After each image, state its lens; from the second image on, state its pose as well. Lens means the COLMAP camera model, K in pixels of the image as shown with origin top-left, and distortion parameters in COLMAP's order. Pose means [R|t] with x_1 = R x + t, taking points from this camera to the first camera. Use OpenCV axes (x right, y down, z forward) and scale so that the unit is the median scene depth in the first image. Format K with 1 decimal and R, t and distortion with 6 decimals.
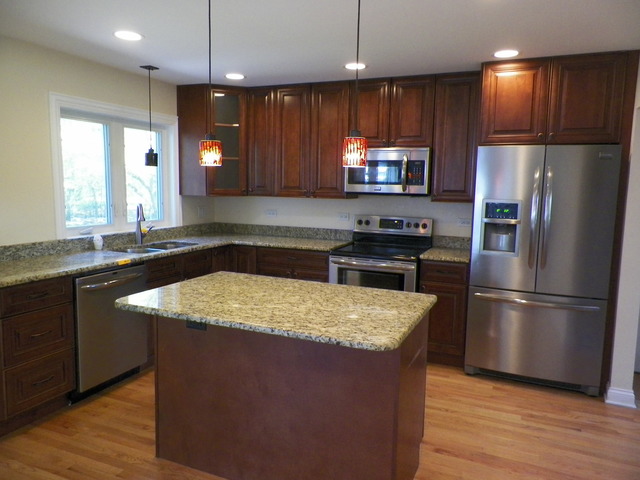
lens RADIAL K [[475.5, 0, 320.0], [0, 475.5, 240.0], [0, 0, 1]] dist [-0.000125, 0.001778]
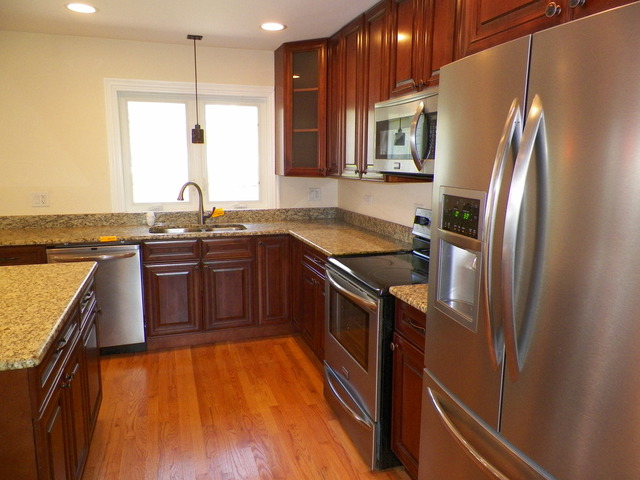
lens RADIAL K [[475.5, 0, 320.0], [0, 475.5, 240.0], [0, 0, 1]] dist [-0.000125, 0.001778]
pose [[0.677783, 0.108093, -0.727273, 0.539561], [-0.083126, 0.994058, 0.070276, -0.051679], [0.730548, 0.012823, 0.682741, 0.549303]]
